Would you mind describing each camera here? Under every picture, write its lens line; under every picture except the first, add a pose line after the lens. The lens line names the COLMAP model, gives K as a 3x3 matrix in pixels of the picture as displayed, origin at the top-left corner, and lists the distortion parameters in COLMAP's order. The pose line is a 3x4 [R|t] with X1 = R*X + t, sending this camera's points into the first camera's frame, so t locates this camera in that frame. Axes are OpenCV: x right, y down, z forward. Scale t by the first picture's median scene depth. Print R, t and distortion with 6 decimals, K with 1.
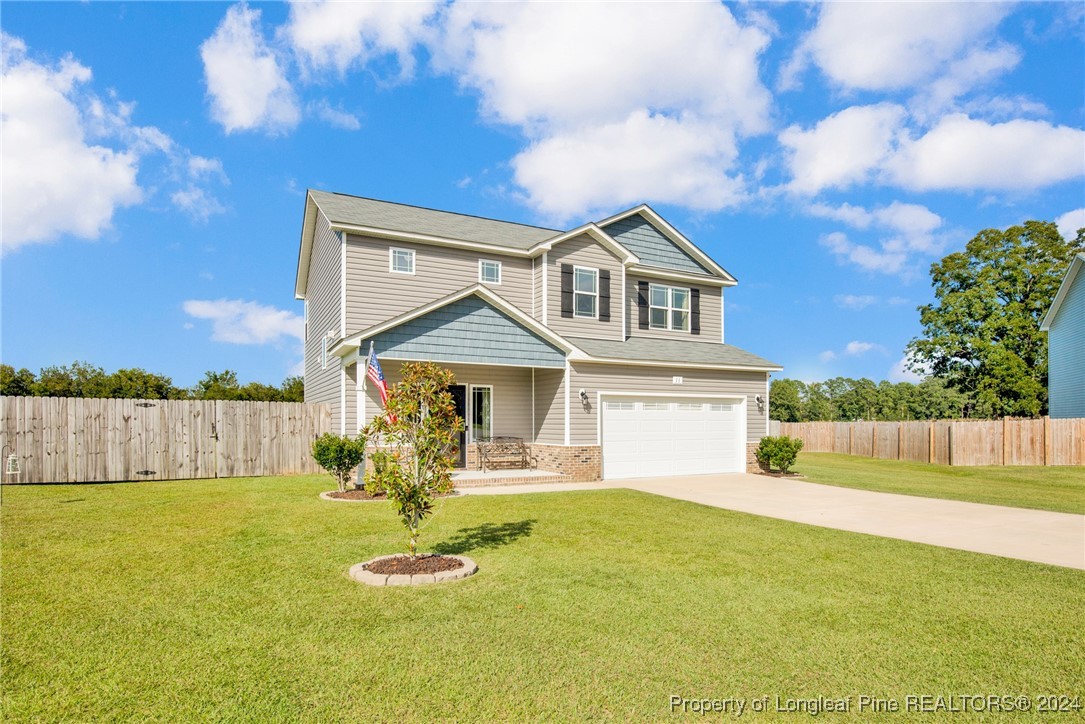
lens RADIAL K [[574.7, 0, 531.9], [0, 574.7, 429.8], [0, 0, 1]] dist [-0.001872, -0.001684]
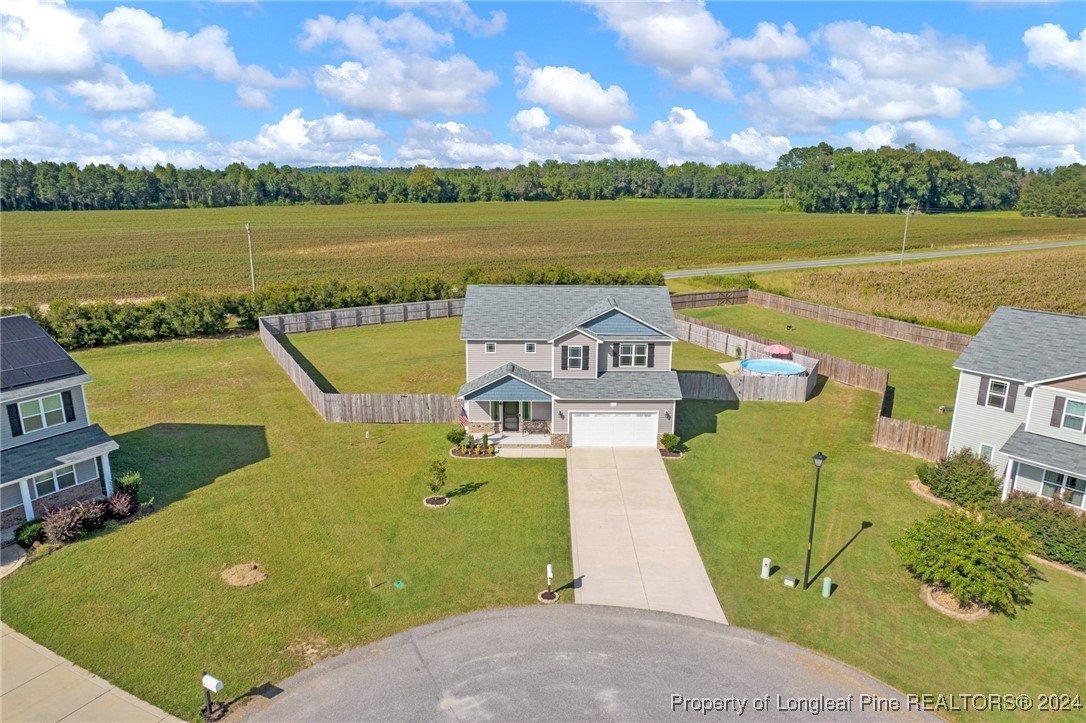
lens RADIAL K [[690.8, 0, 542.6], [0, 690.8, 361.8], [0, 0, 1]] dist [-0.003642, -0.000241]
pose [[0.892814, 0.116093, -0.435208, 1.099057], [-0.004098, 0.968268, 0.249882, -0.862982], [0.450407, -0.221315, 0.864958, -1.246637]]
